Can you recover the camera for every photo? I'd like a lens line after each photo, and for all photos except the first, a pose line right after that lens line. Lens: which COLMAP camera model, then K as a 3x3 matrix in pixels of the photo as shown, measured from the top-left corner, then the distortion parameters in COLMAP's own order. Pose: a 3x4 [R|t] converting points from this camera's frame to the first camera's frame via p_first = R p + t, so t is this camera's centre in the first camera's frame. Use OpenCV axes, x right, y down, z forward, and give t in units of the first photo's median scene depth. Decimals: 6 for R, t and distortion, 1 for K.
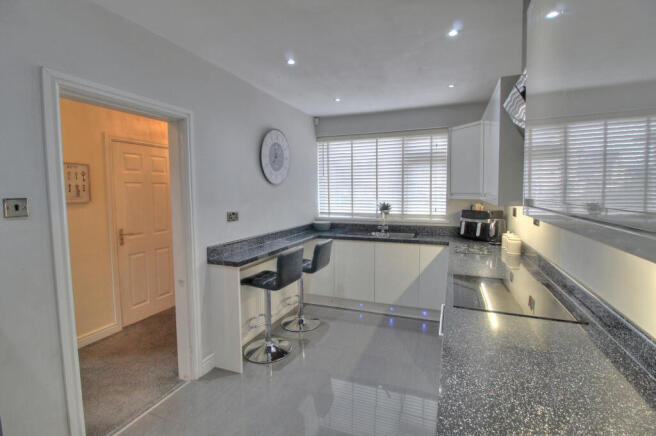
lens RADIAL K [[309.8, 0, 330.2], [0, 309.8, 198.1], [0, 0, 1]] dist [0.001346, -0.009253]
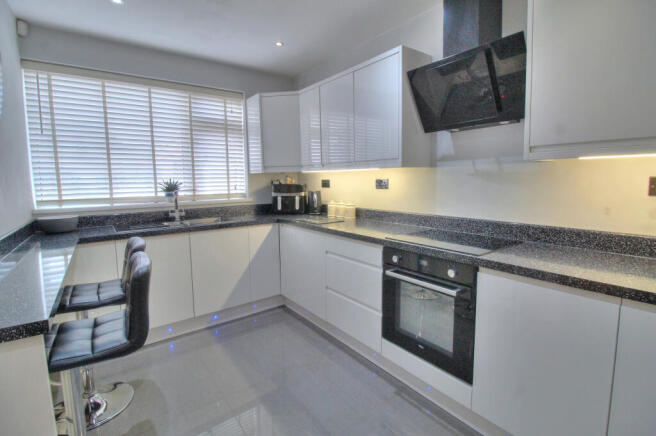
lens RADIAL K [[309.8, 0, 330.2], [0, 309.8, 198.1], [0, 0, 1]] dist [0.001346, -0.009253]
pose [[0.529703, -0.054977, 0.846400, -0.244826], [0.032901, 0.998478, 0.044265, 0.037396], [-0.847545, 0.004400, 0.530705, 0.317386]]
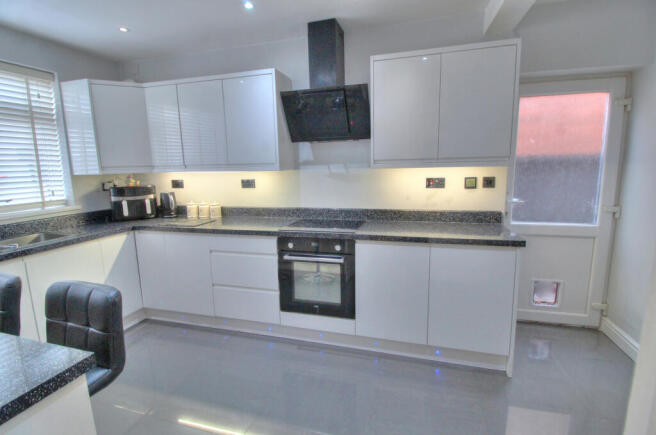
lens RADIAL K [[309.8, 0, 330.2], [0, 309.8, 197.6], [0, 0, 1]] dist [0.001346, -0.009253]
pose [[-0.092549, -0.094548, 0.991209, -0.379451], [0.046945, 0.993960, 0.099194, 0.008647], [-0.994601, 0.055712, -0.087551, 0.449888]]
